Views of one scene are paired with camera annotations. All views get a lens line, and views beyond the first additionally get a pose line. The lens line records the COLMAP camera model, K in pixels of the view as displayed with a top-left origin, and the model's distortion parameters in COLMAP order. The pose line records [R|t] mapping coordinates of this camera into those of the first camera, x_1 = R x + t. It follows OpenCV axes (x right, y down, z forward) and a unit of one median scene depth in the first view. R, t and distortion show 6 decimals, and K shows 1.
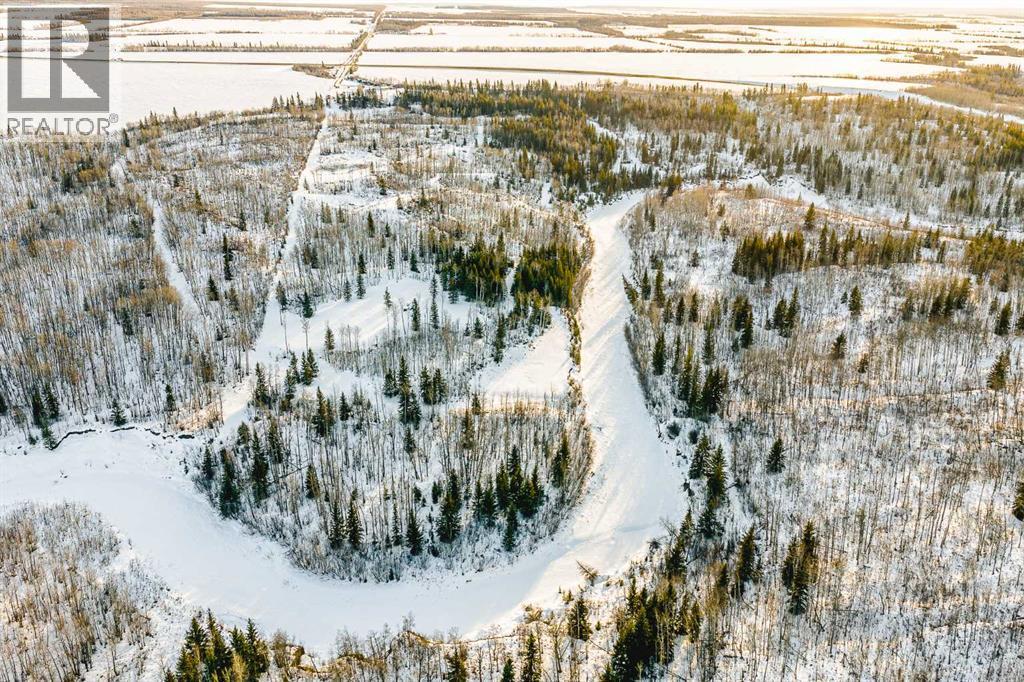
lens RADIAL K [[840.0, 0, 518.0], [0, 840.0, 345.6], [0, 0, 1]] dist [0.010448, -0.016862]
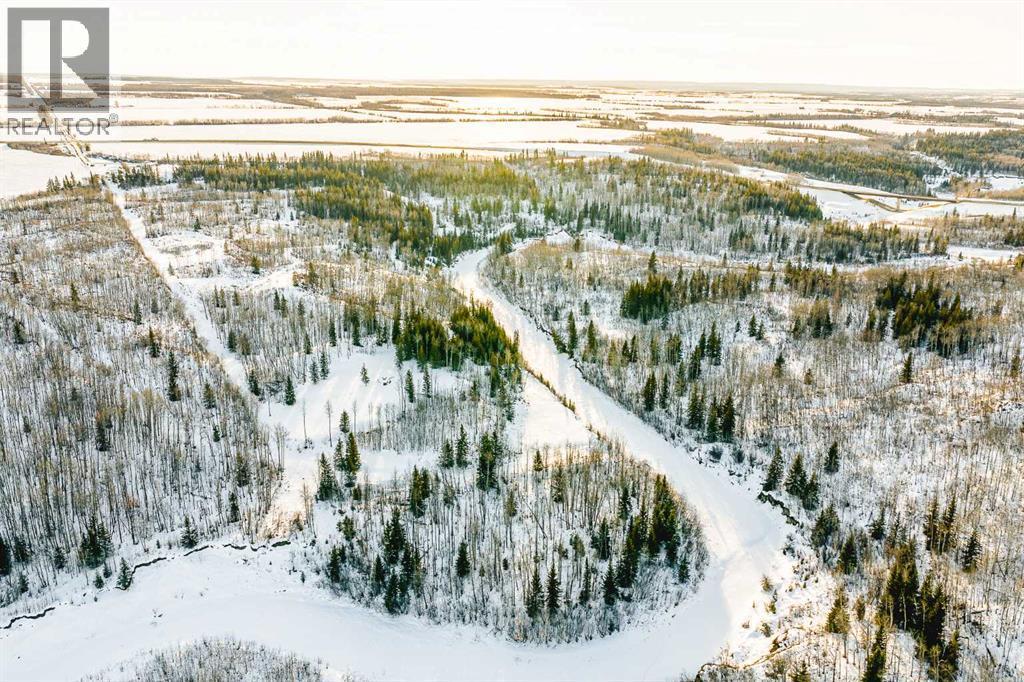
lens RADIAL K [[840.0, 0, 517.6], [0, 840.0, 336.8], [0, 0, 1]] dist [0.010448, -0.016862]
pose [[0.926647, -0.107129, 0.360345, -0.132807], [0.137302, 0.988763, -0.059123, -0.007008], [-0.349962, 0.104262, 0.930943, 0.011399]]
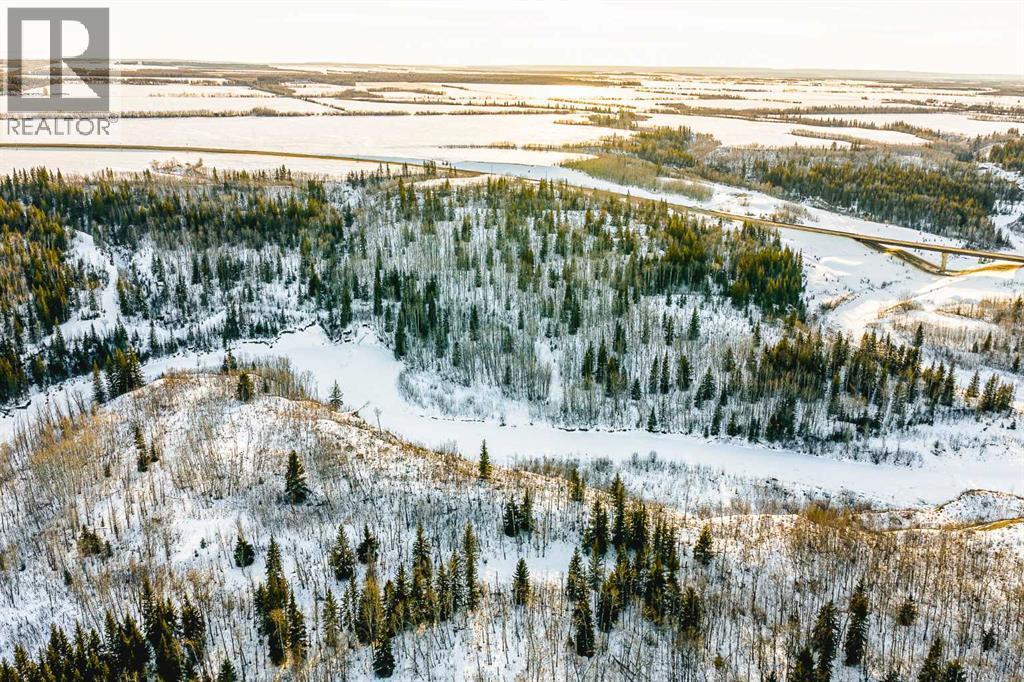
lens RADIAL K [[840.0, 0, 511.6], [0, 840.0, 342.3], [0, 0, 1]] dist [0.010448, -0.016862]
pose [[0.955730, -0.087819, 0.280834, 0.187066], [0.105465, 0.993248, -0.048323, -0.107504], [-0.274695, 0.075803, 0.958539, 0.269423]]
